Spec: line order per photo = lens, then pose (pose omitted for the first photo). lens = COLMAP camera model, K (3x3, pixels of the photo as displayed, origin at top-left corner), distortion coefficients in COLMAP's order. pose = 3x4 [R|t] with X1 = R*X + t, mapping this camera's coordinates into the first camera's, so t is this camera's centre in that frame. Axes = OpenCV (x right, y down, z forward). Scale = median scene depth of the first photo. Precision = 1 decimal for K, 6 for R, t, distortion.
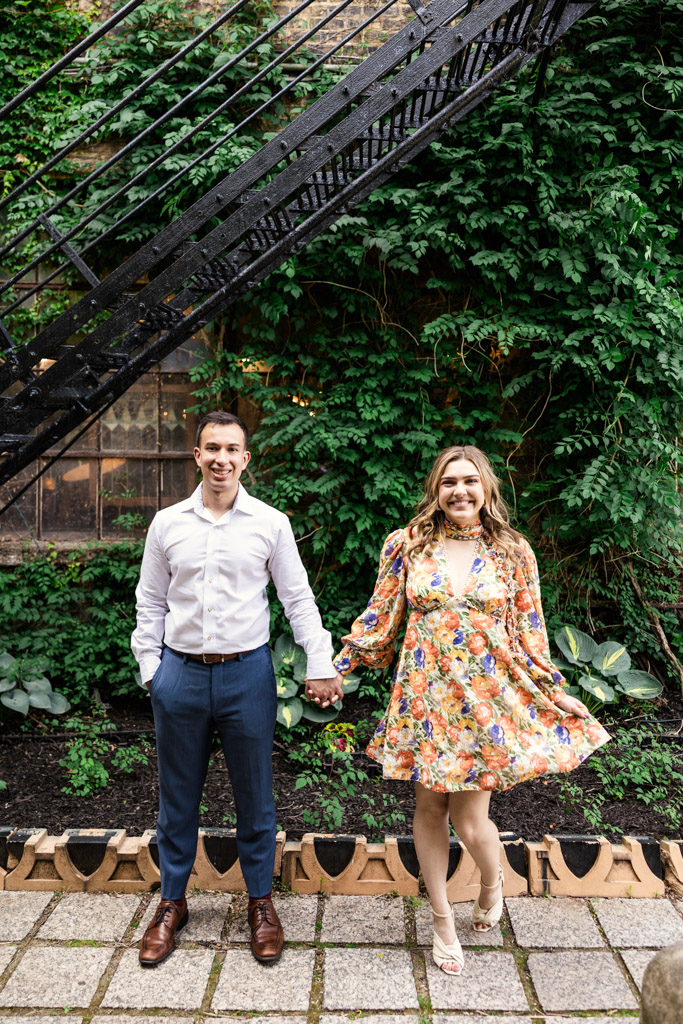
lens RADIAL K [[904.2, 0, 363.0], [0, 904.2, 512.2], [0, 0, 1]] dist [0.014650, -0.003592]
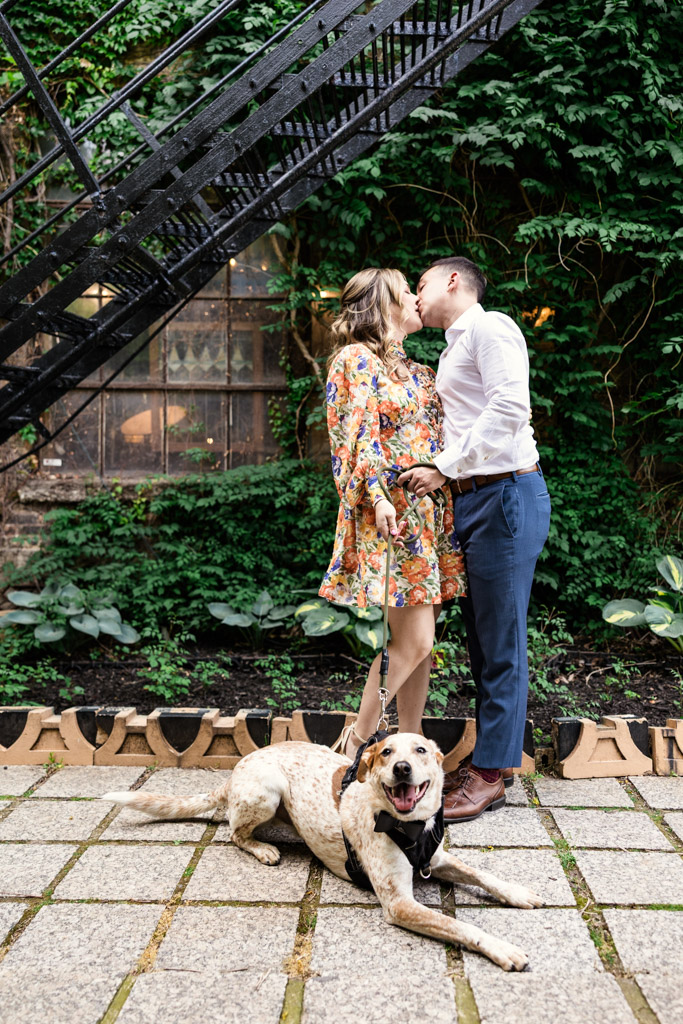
lens RADIAL K [[946.8, 0, 373.3], [0, 946.8, 584.1], [0, 0, 1]] dist [0.008694, 0.012538]
pose [[0.999682, 0.002348, -0.025115, -0.055703], [-0.002109, 0.999952, 0.009560, 0.151425], [0.025136, -0.009504, 0.999639, 0.017028]]
